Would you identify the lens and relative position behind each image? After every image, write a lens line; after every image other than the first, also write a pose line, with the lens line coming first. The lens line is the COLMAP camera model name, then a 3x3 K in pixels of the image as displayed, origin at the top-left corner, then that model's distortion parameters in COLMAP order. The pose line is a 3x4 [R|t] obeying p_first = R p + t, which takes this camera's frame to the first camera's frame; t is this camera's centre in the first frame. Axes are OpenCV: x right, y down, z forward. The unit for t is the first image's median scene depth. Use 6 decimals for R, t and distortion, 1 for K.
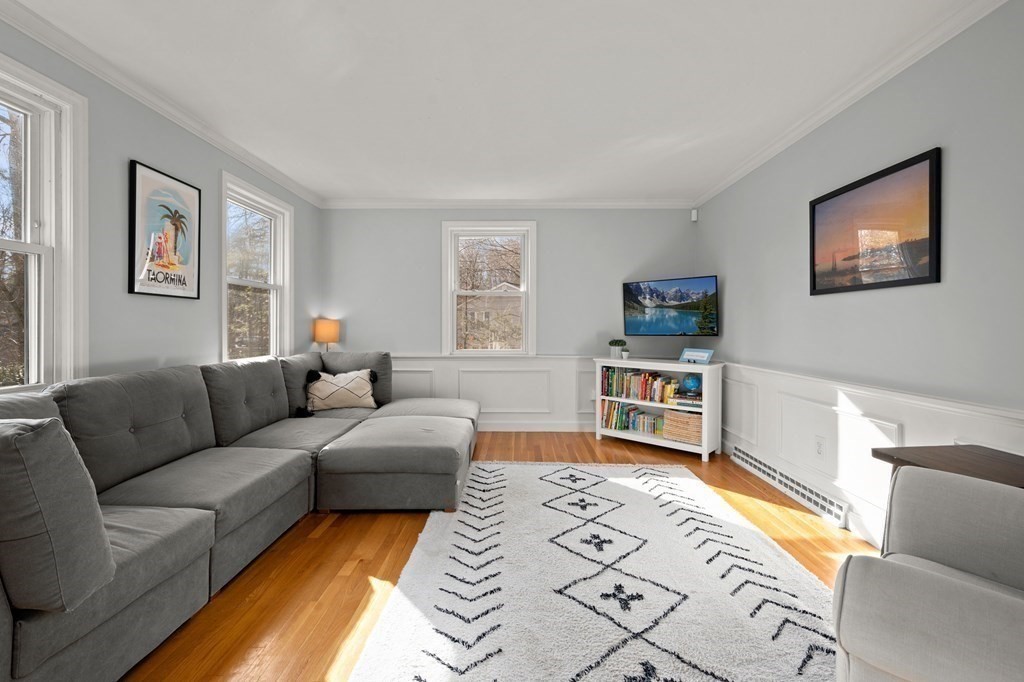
lens RADIAL K [[446.8, 0, 509.2], [0, 446.8, 331.2], [0, 0, 1]] dist [0.000129, -0.000437]
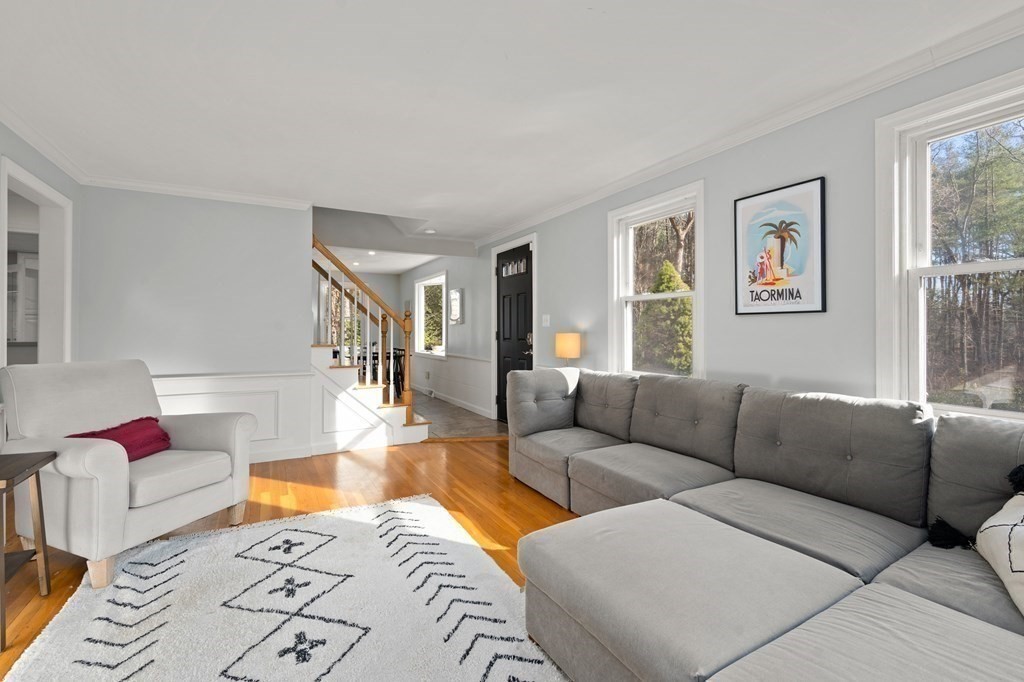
lens RADIAL K [[442.9, 0, 508.2], [0, 442.9, 339.8], [0, 0, 1]] dist [-0.000892, -0.000164]
pose [[-0.867166, 0.011999, -0.497875, 0.227991], [-0.003619, 0.999532, 0.030392, -0.048264], [0.498007, 0.028157, -0.866716, 1.575836]]
